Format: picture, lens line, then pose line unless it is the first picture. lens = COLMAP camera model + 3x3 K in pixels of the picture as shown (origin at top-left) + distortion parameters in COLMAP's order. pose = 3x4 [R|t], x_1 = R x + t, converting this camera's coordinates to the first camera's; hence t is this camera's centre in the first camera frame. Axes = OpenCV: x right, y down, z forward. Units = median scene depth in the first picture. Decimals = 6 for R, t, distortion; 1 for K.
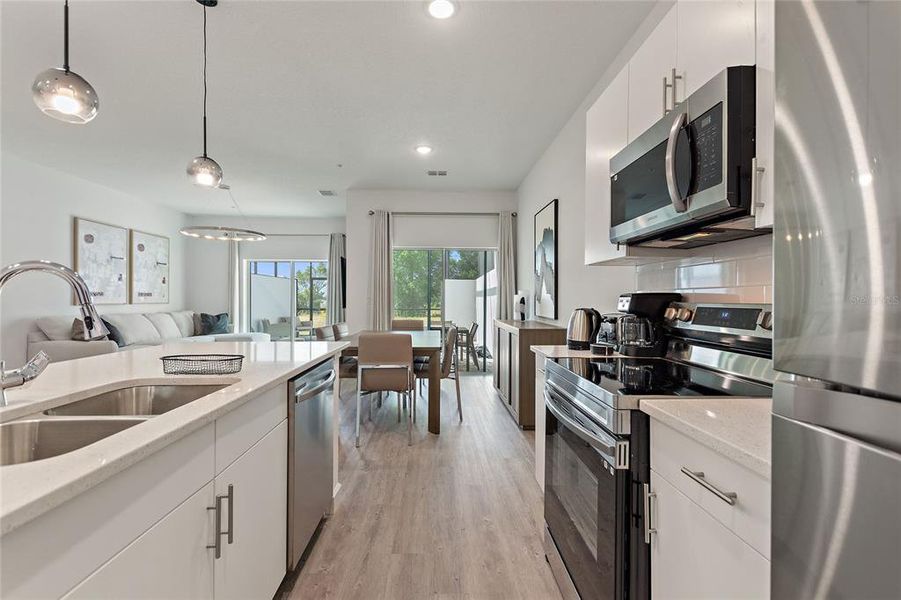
lens RADIAL K [[405.0, 0, 455.9], [0, 405.0, 295.7], [0, 0, 1]] dist [-0.013014, 0.000032]
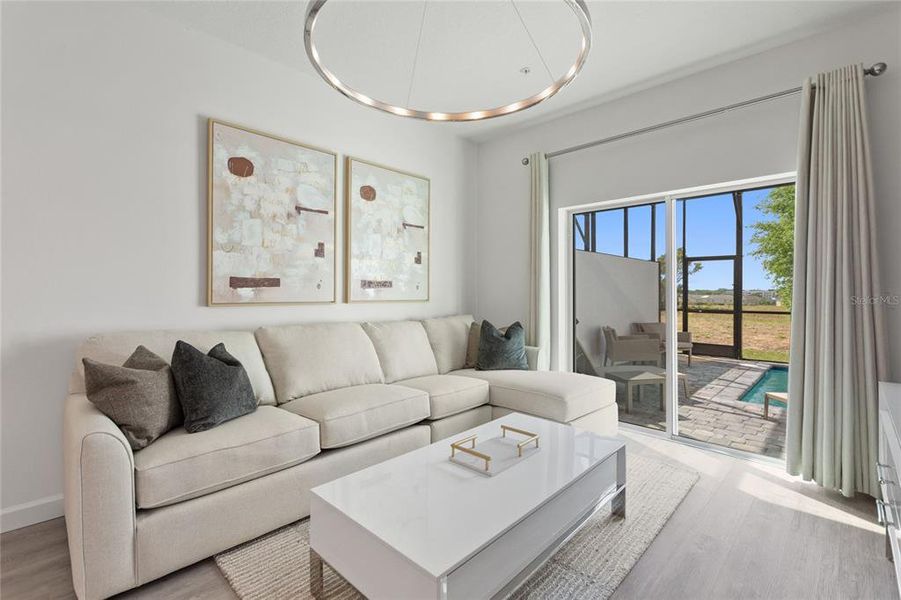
lens RADIAL K [[405.0, 0, 455.5], [0, 405.0, 292.4], [0, 0, 1]] dist [-0.013014, 0.000032]
pose [[0.686216, 0.008733, -0.727345, -0.321351], [-0.002448, 0.999950, 0.009696, 0.002177], [0.727393, -0.004874, 0.686203, 0.707957]]
